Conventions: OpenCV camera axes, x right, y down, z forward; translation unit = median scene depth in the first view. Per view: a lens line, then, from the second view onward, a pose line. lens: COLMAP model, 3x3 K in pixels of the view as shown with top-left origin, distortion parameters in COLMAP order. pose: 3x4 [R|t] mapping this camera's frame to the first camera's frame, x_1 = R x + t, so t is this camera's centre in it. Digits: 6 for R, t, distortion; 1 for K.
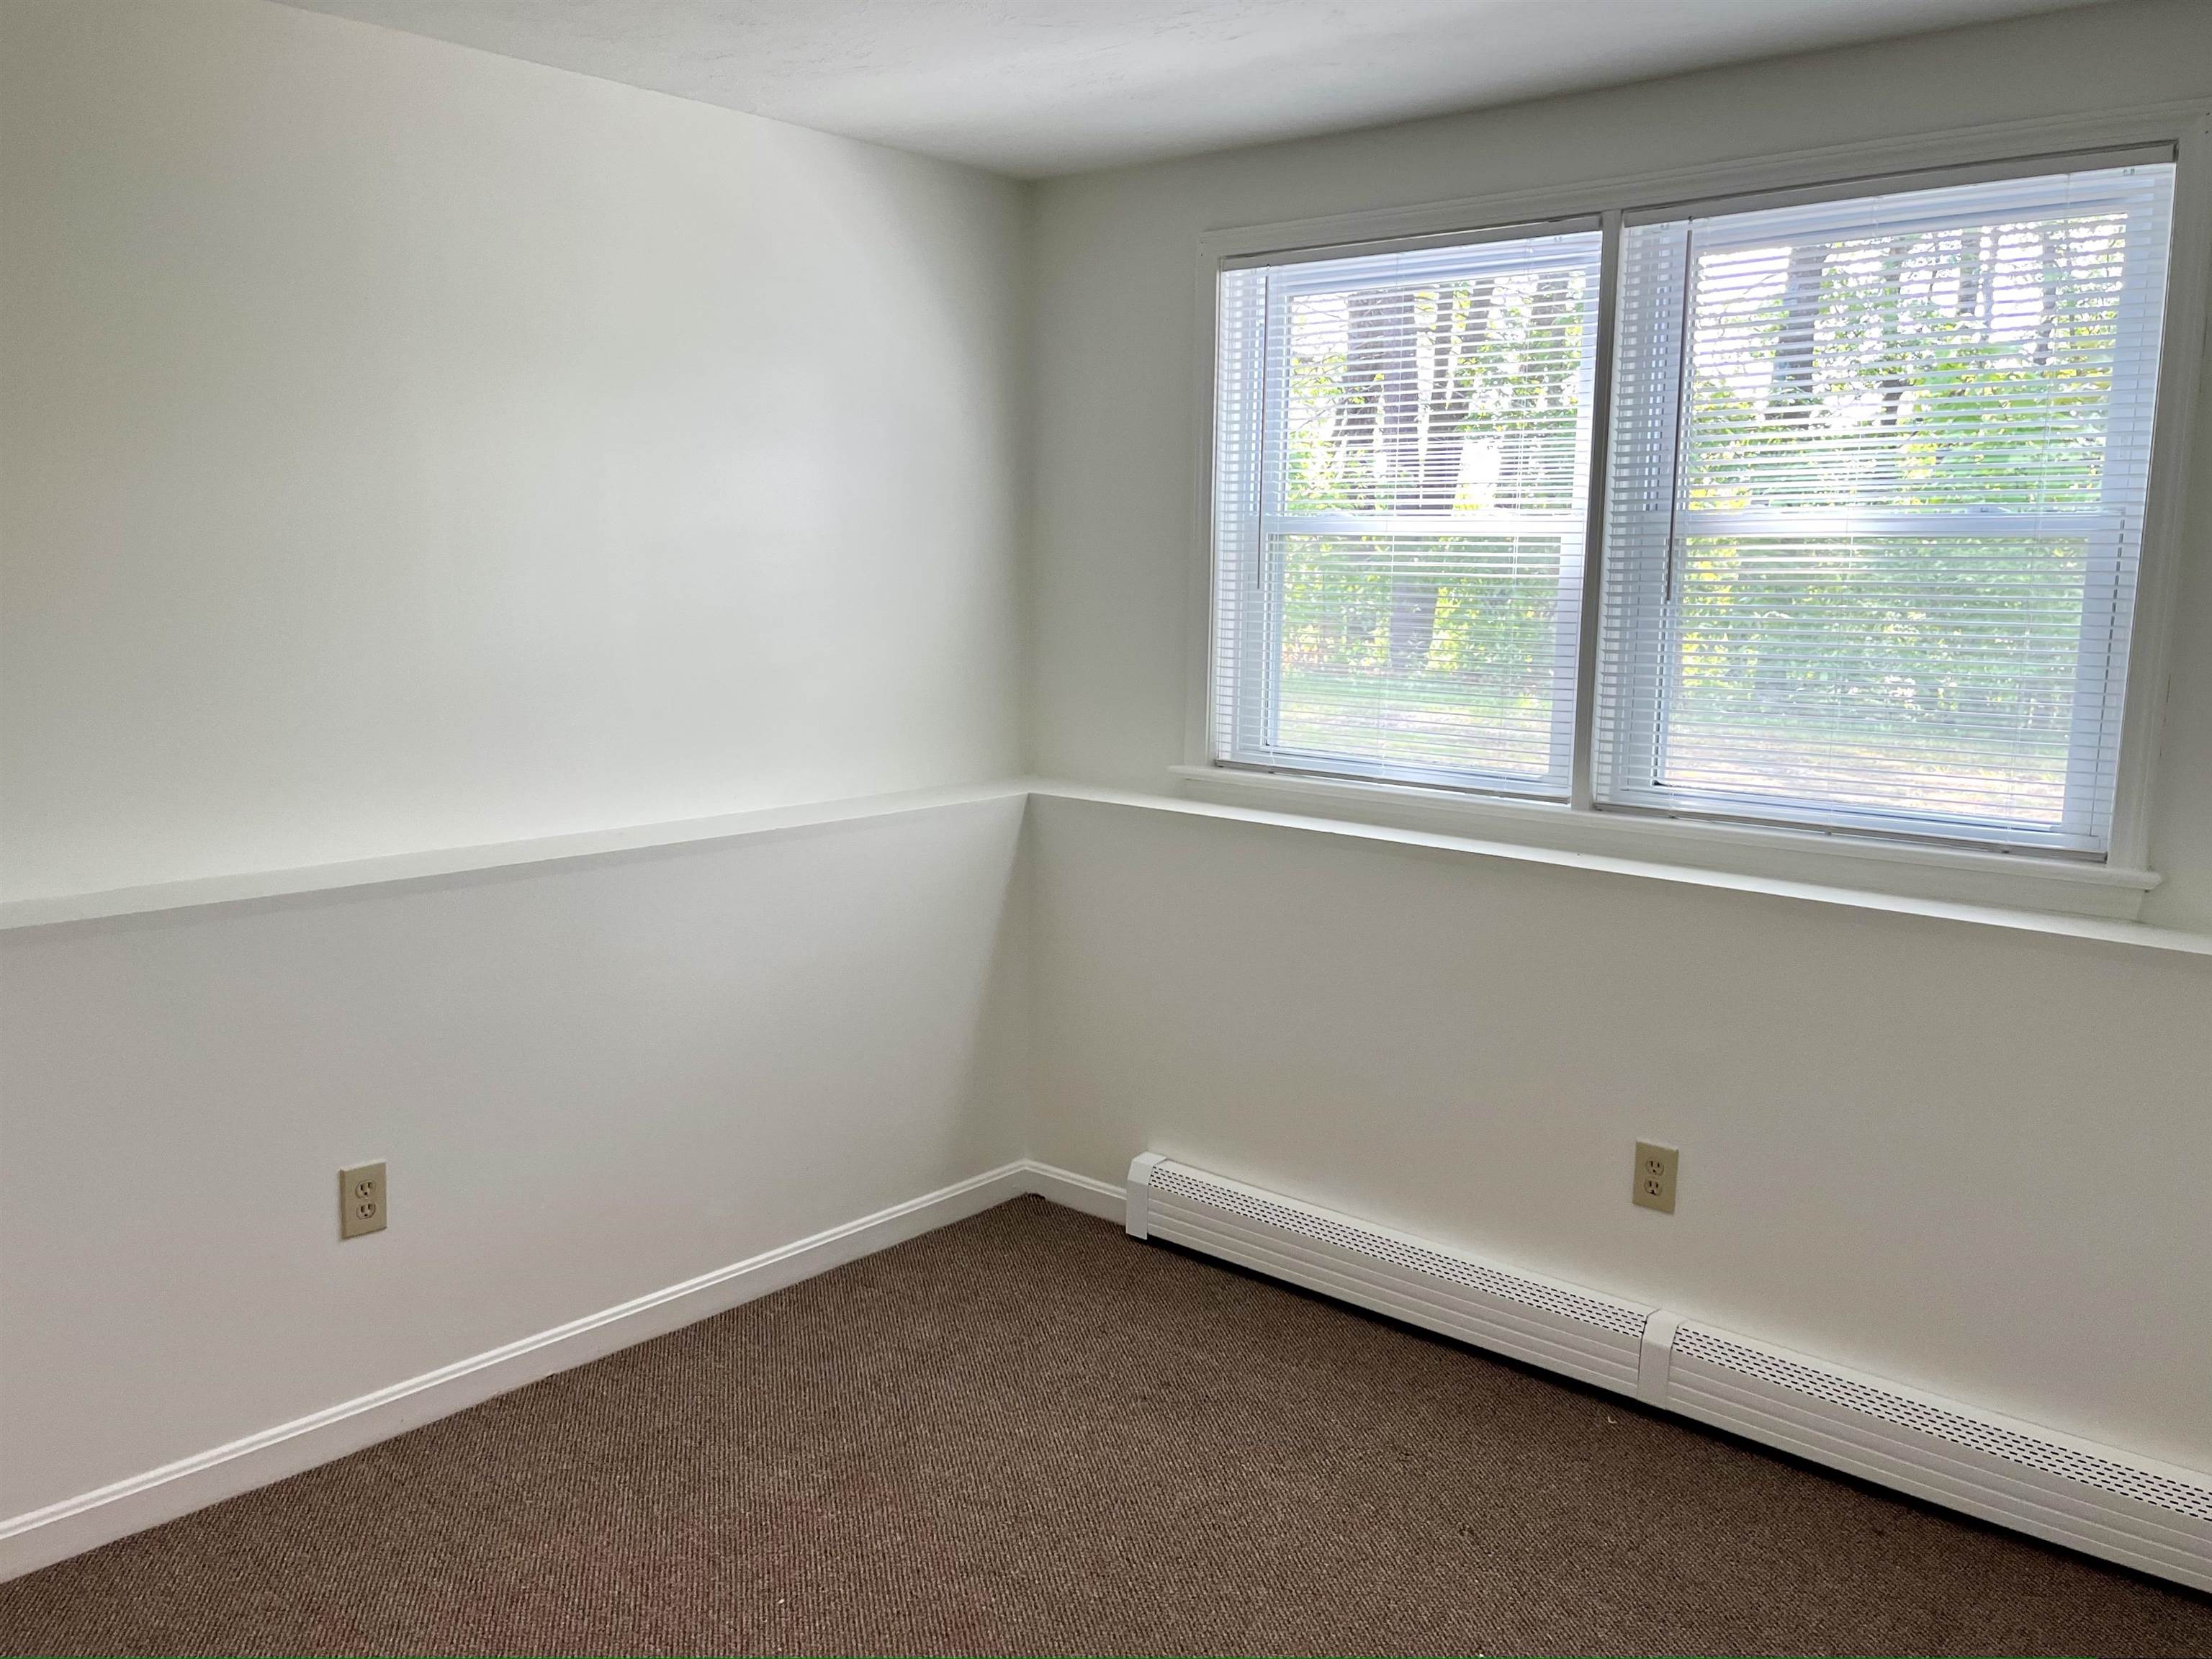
lens RADIAL K [[1752.8, 0, 1093.1], [0, 1752.8, 830.9], [0, 0, 1]] dist [0.004859, -0.010444]
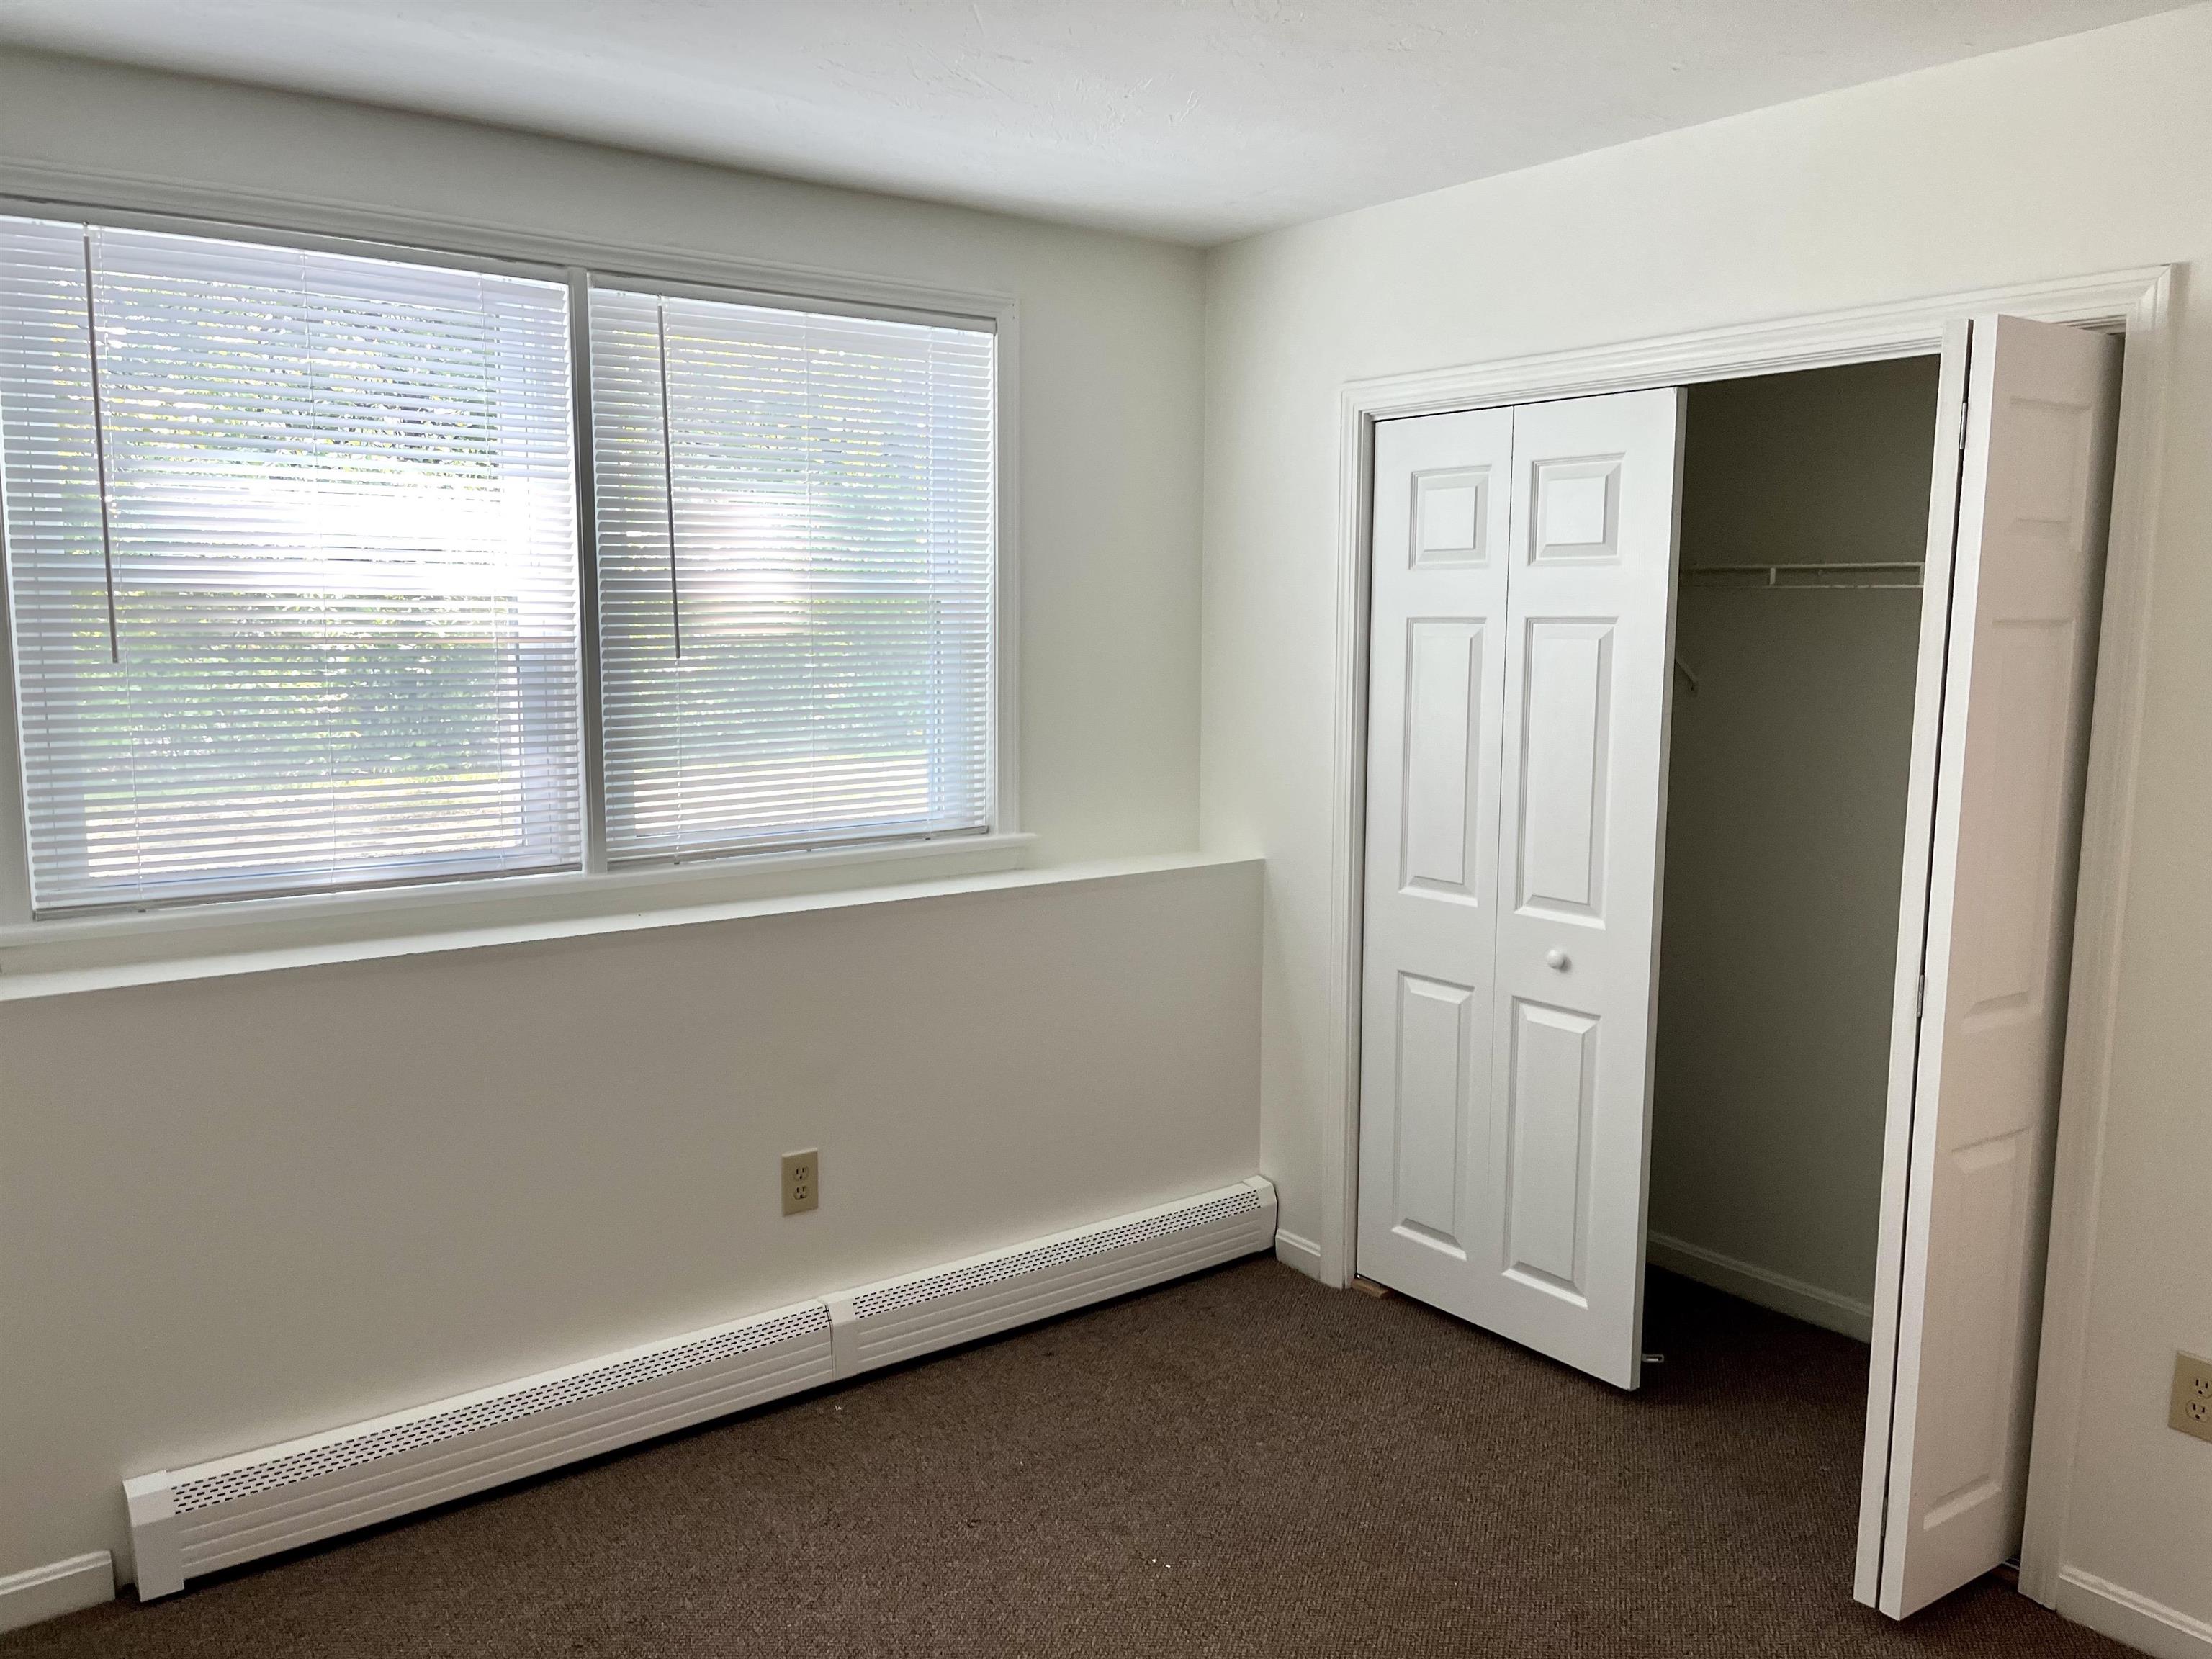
lens RADIAL K [[1752.8, 0, 1097.3], [0, 1752.8, 845.0], [0, 0, 1]] dist [0.004859, -0.010444]
pose [[0.178269, -0.144124, 0.973370, -0.651557], [0.148688, 0.981802, 0.118141, -0.106058], [-0.972683, 0.123667, 0.196455, 0.557519]]
